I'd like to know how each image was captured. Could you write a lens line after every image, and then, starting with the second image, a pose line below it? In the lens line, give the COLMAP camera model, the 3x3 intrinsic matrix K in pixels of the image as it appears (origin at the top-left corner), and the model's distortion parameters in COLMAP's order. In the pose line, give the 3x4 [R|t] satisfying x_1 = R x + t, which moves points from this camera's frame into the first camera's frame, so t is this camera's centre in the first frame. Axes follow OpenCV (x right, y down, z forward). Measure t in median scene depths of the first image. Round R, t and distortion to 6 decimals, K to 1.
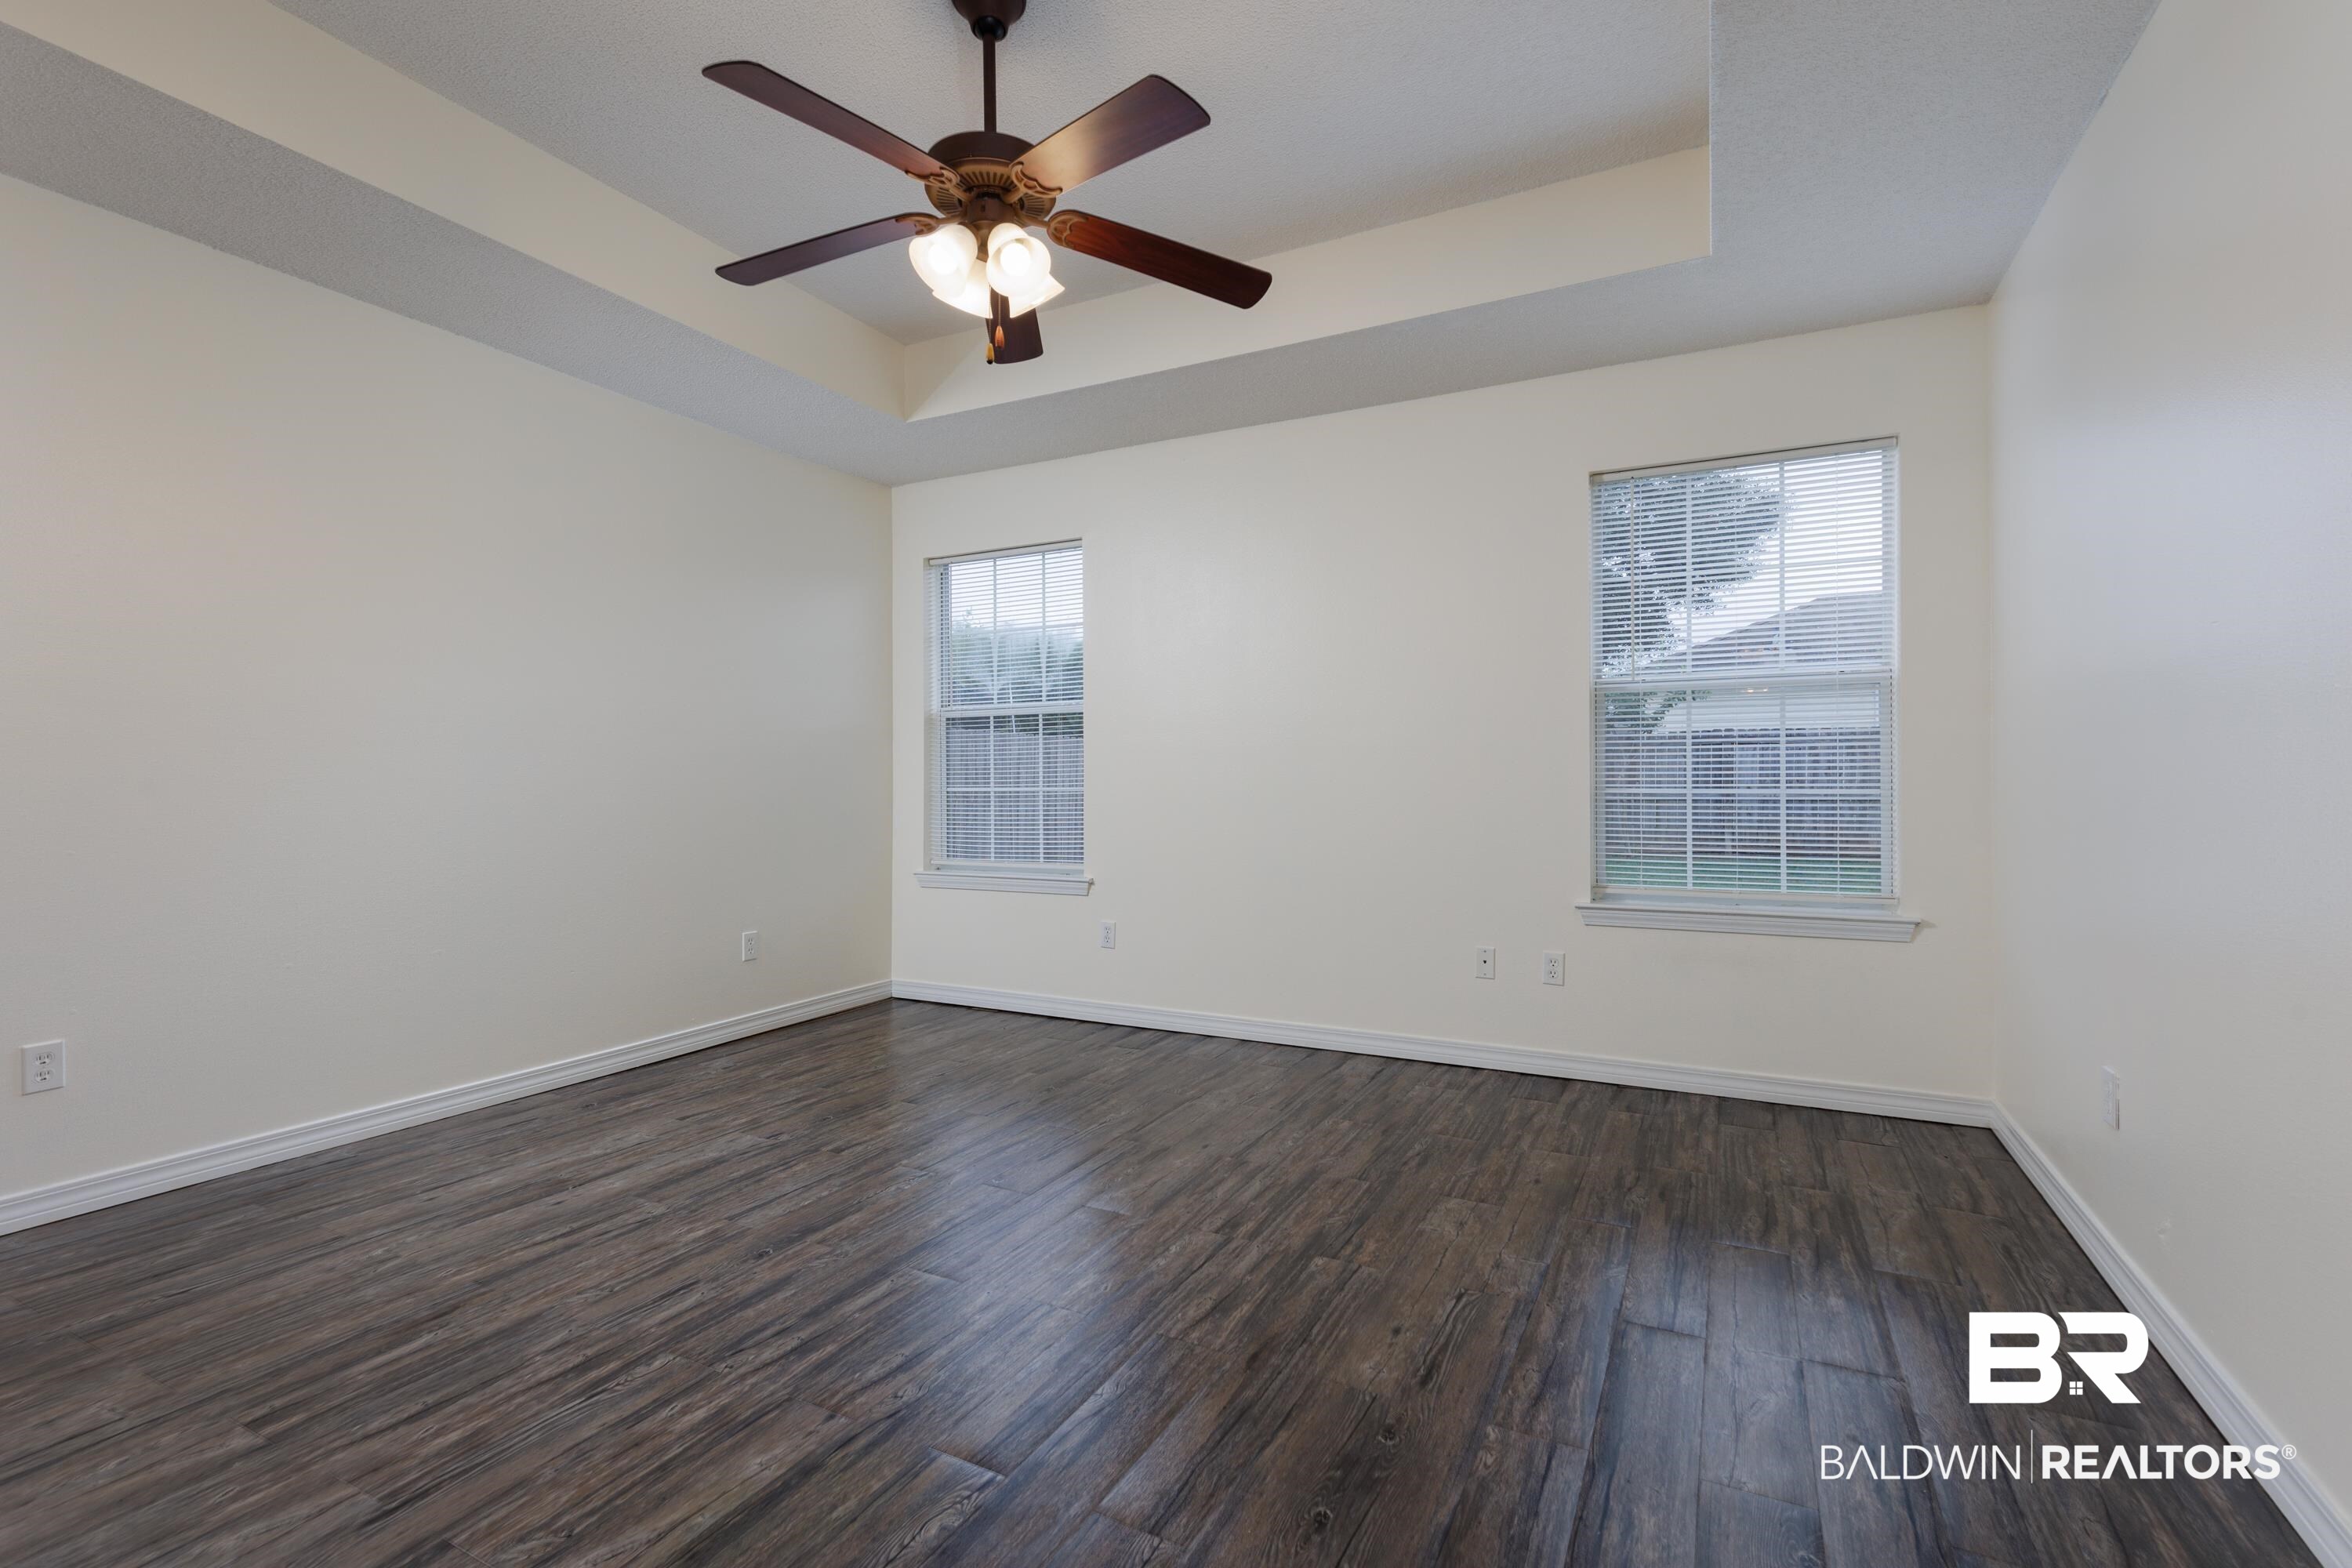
lens RADIAL K [[1051.6, 0, 1176.0], [0, 1051.6, 784.0], [0, 0, 1]] dist [0.003574, 0.000092]
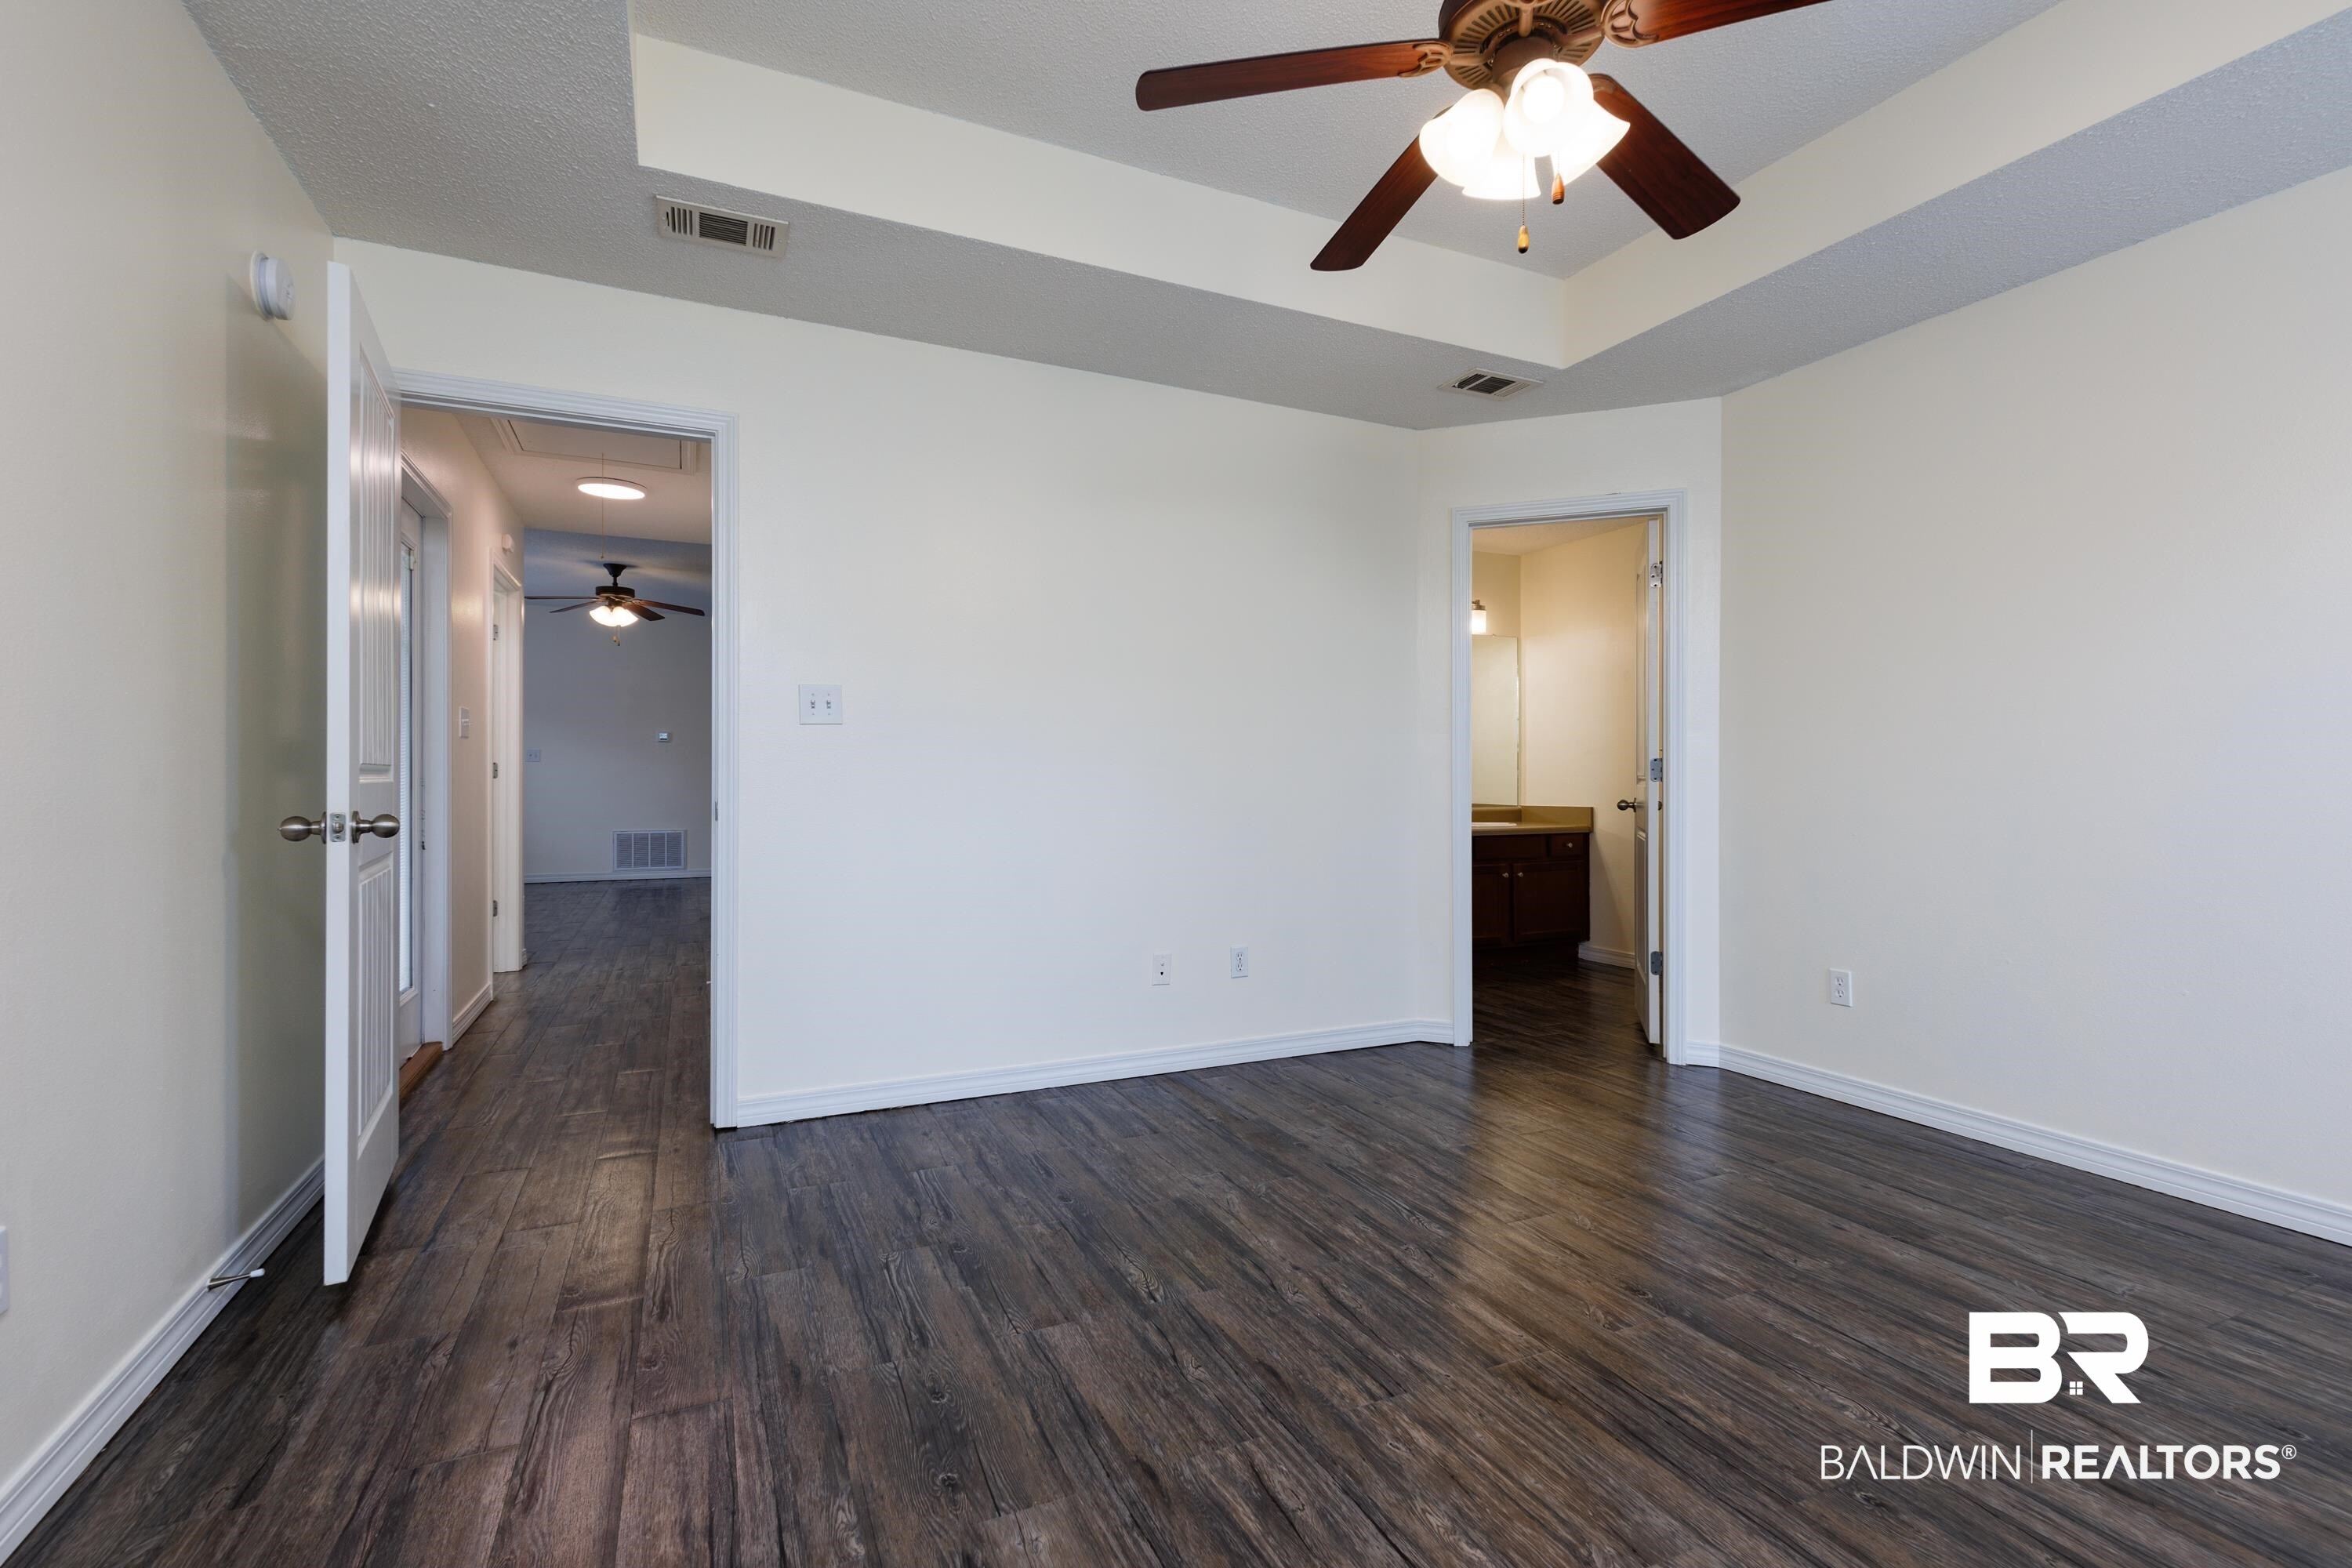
lens RADIAL K [[1051.6, 0, 1176.0], [0, 1051.6, 784.0], [0, 0, 1]] dist [0.003574, 0.000092]
pose [[-0.610708, 0.005098, -0.791840, 0.706219], [-0.004612, 0.999939, 0.009995, -0.008673], [0.791843, 0.009756, -0.610647, 1.492745]]
